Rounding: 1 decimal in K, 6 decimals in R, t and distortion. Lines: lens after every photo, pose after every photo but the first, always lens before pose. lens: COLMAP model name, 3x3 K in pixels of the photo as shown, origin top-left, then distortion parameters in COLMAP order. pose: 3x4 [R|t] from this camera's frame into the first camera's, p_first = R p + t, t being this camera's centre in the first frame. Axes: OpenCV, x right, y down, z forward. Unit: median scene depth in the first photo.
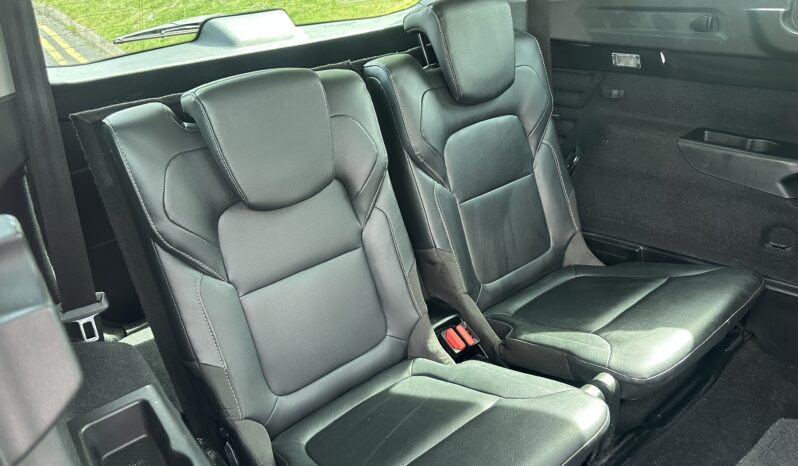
lens RADIAL K [[556.2, 0, 395.4], [0, 556.2, 218.6], [0, 0, 1]] dist [0.077578, -0.092609]
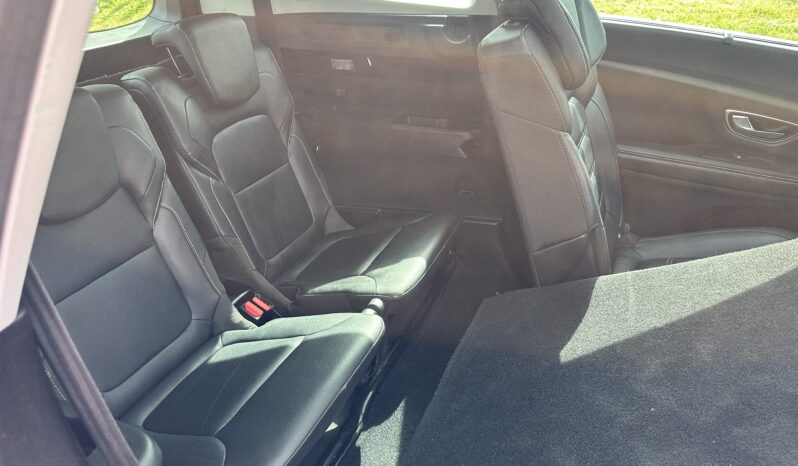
lens RADIAL K [[556.2, 0, 395.4], [0, 556.2, 218.6], [0, 0, 1]] dist [0.077578, -0.092609]
pose [[0.879674, -0.165441, 0.445873, -0.117716], [0.166929, 0.985302, 0.036256, 0.036110], [-0.445318, 0.042536, 0.894362, -0.177478]]
